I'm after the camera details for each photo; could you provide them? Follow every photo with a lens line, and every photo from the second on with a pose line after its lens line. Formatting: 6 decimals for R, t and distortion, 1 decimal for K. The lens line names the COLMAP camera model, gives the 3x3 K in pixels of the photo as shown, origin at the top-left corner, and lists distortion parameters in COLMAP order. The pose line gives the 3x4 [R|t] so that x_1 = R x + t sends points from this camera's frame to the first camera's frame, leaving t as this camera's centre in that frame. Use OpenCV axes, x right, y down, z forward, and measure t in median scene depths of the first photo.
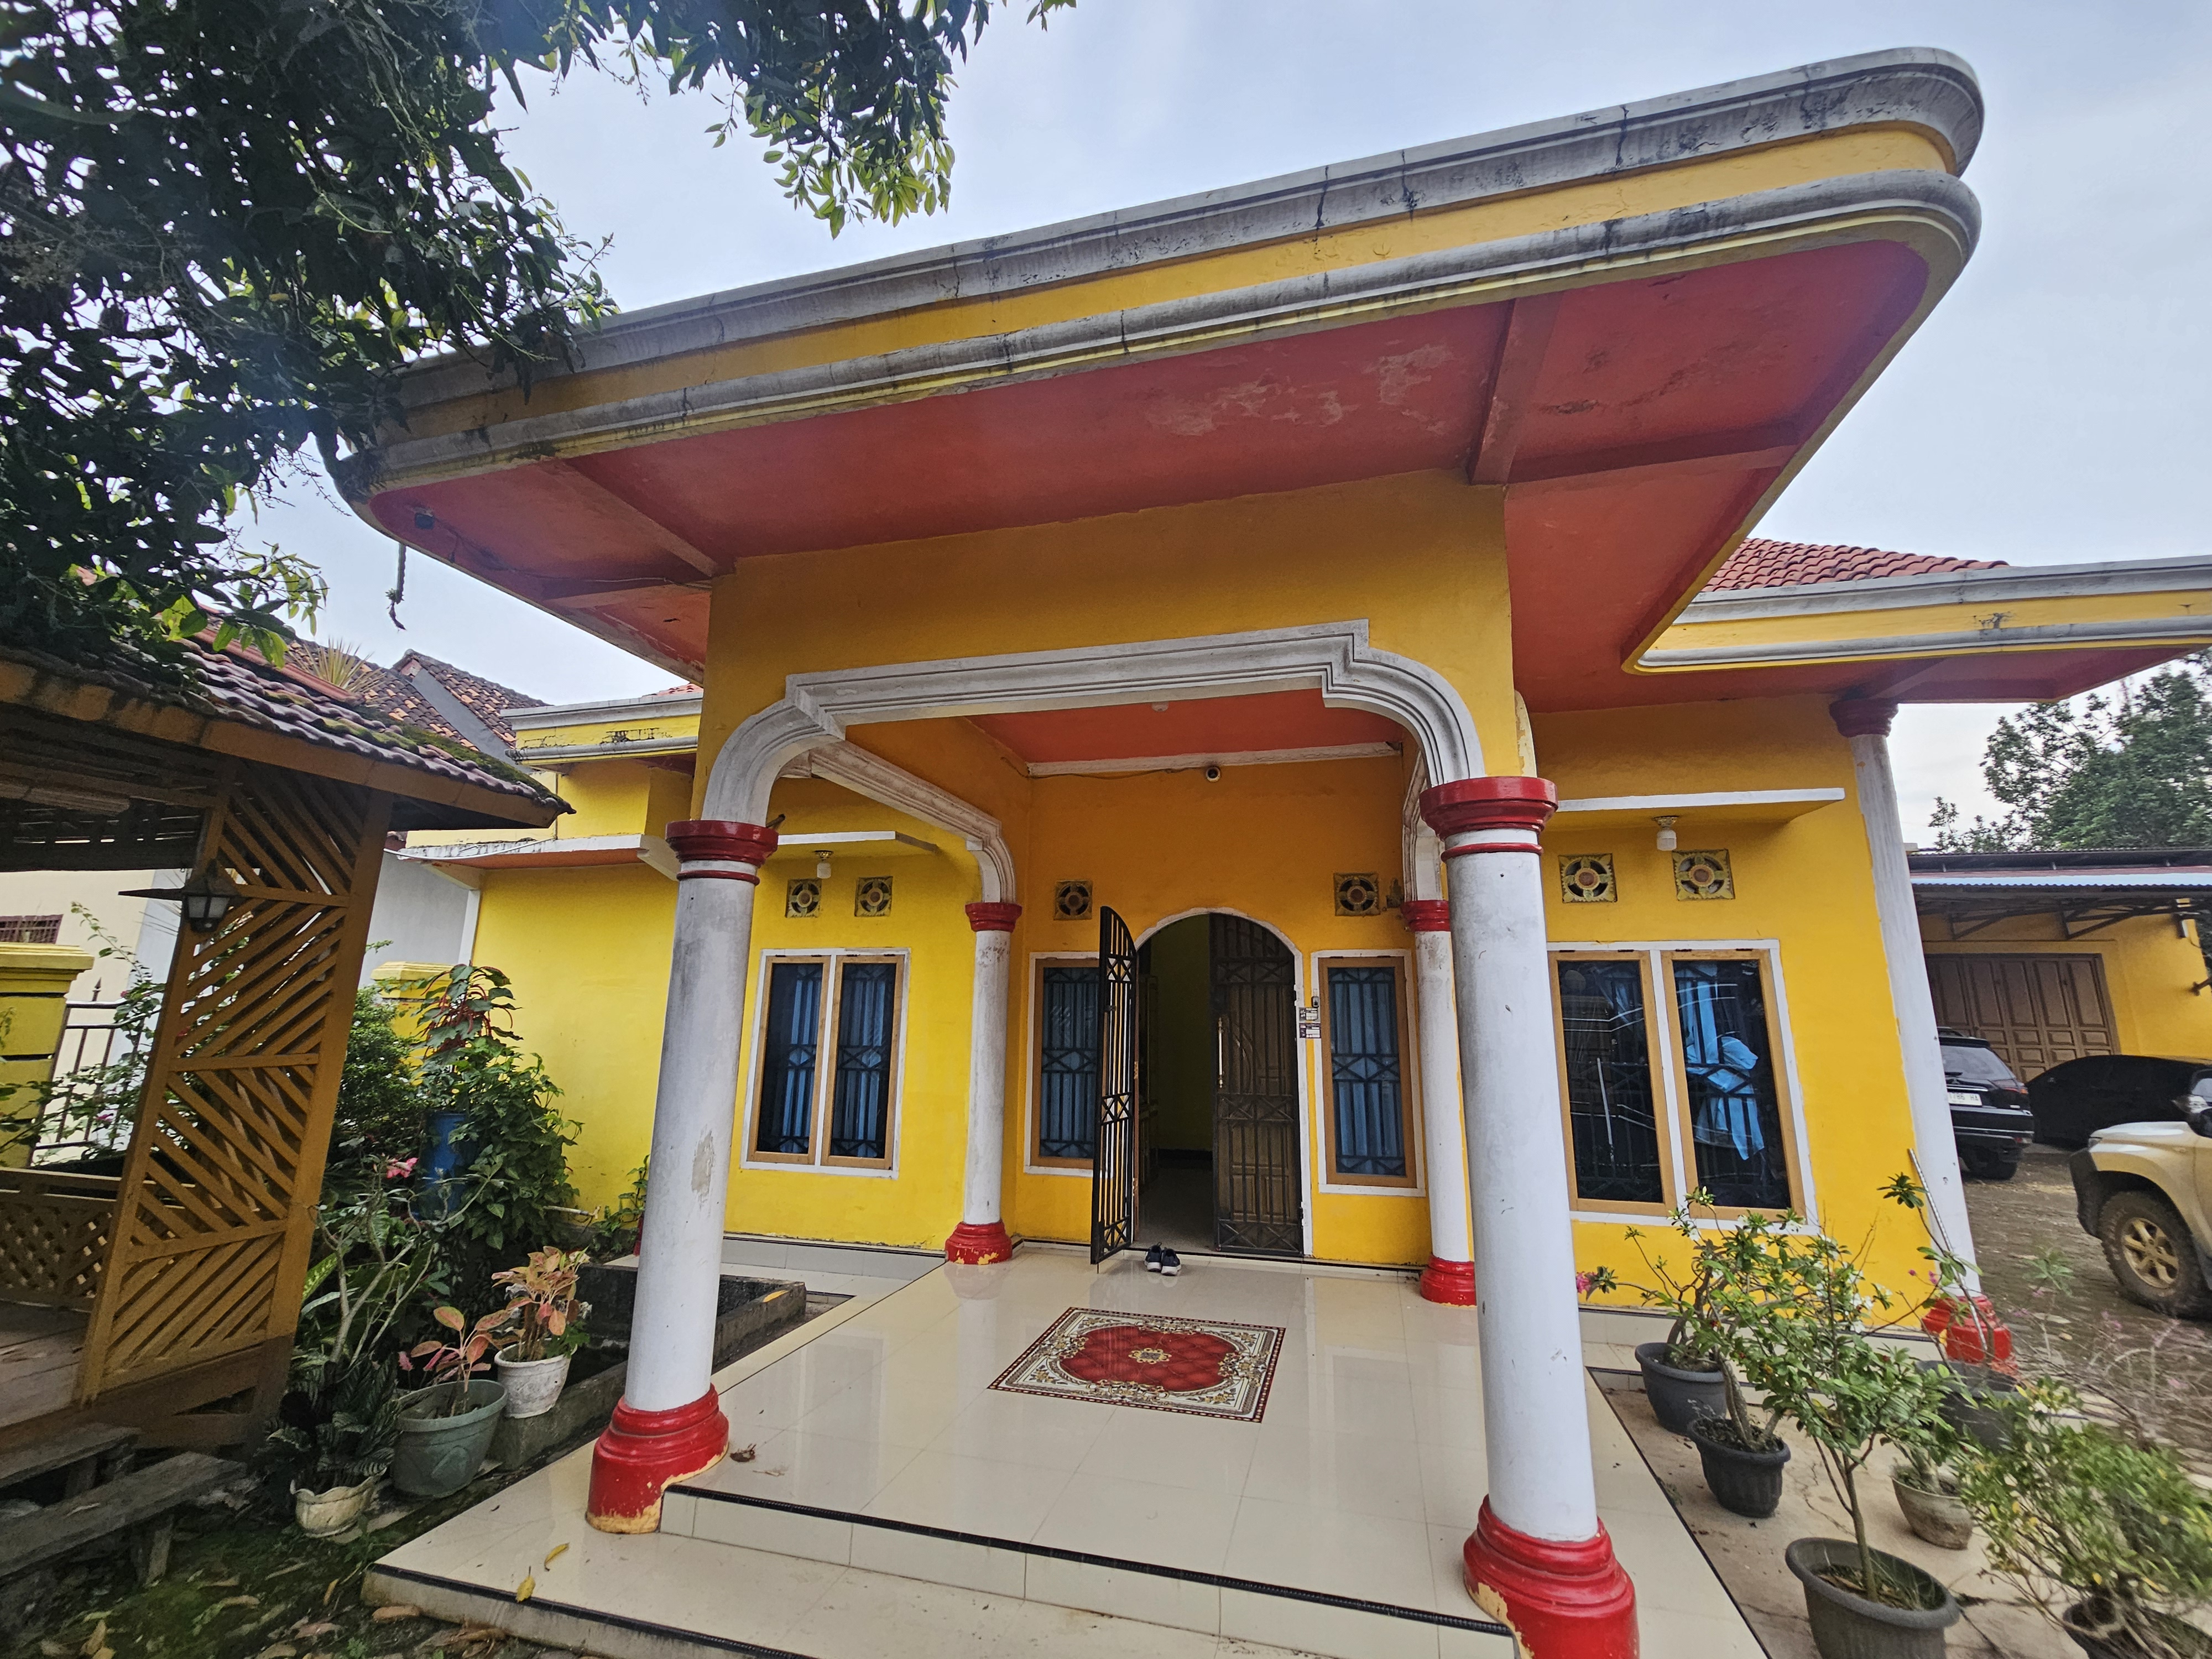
lens RADIAL K [[907.5, 0, 1112.2], [0, 907.5, 818.6], [0, 0, 1]] dist [-0.000058, 0.000679]
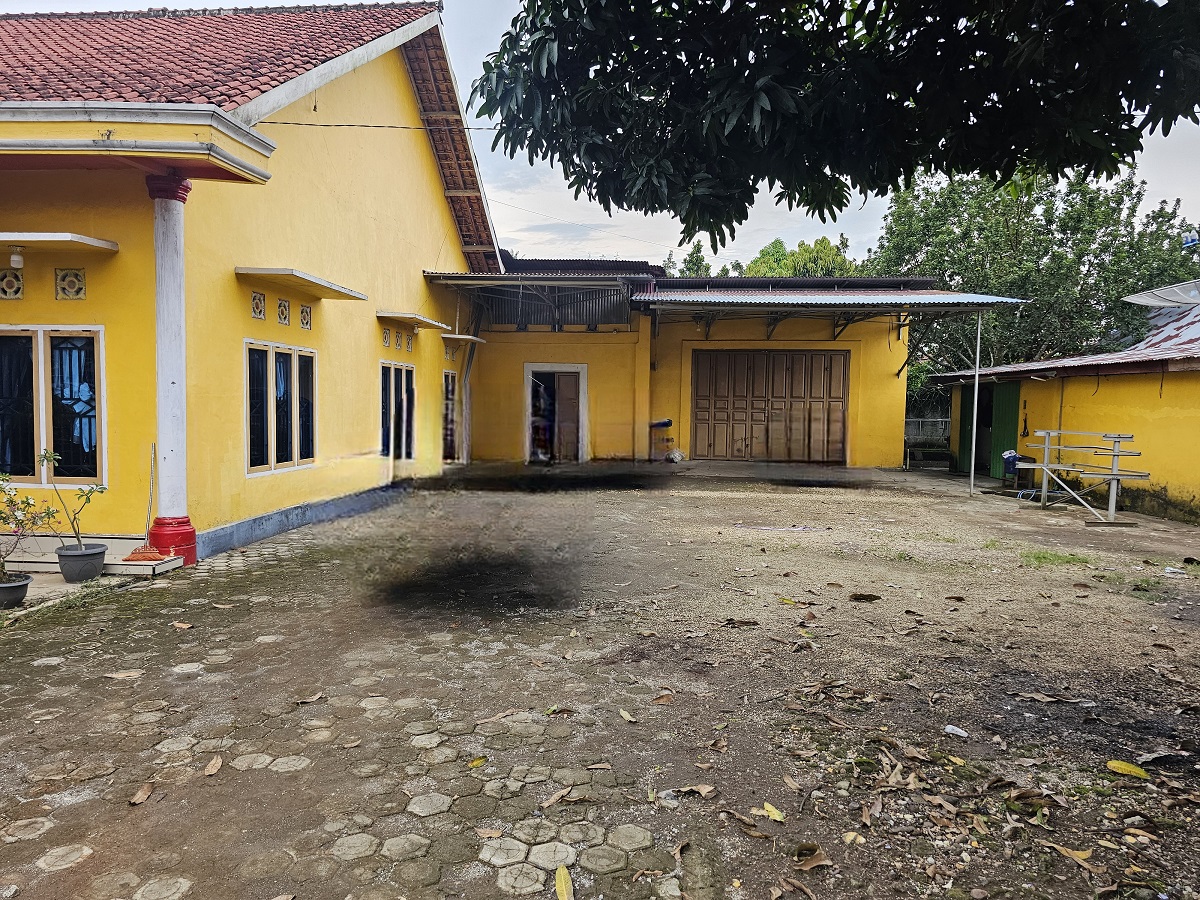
lens RADIAL K [[808.3, 0, 593.3], [0, 808.3, 451.6], [0, 0, 1]] dist [0.064492, -0.054769]
pose [[0.985307, -0.004974, 0.170720, 1.753961], [-0.042038, 0.961761, 0.270646, -0.114767], [-0.165538, -0.273846, 0.947421, -0.823006]]
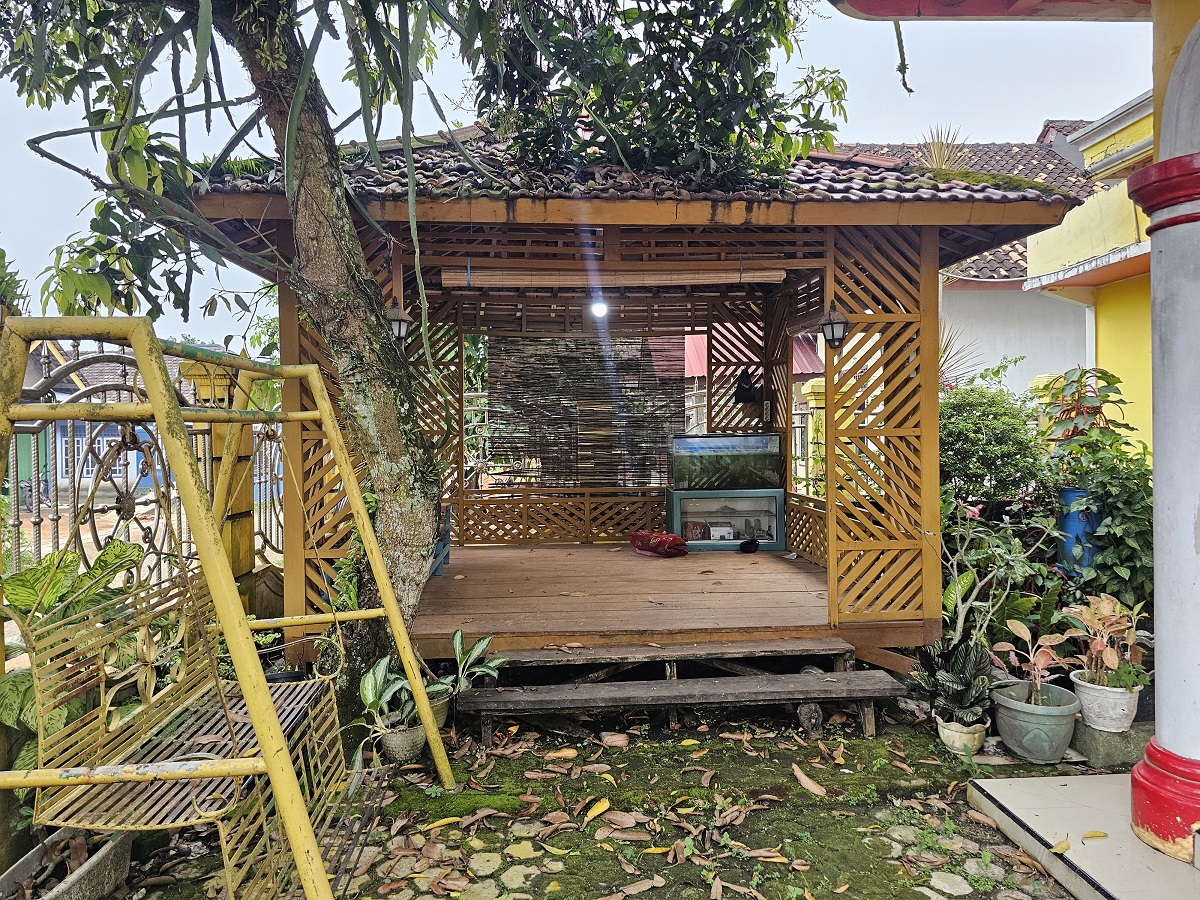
lens RADIAL K [[800.4, 0, 601.9], [0, 800.4, 441.9], [0, 0, 1]] dist [0.046111, -0.038324]
pose [[0.320006, -0.006168, -0.947396, 0.119470], [0.215530, 0.974233, 0.066458, 0.088097], [0.922574, -0.225459, 0.313089, 0.157377]]
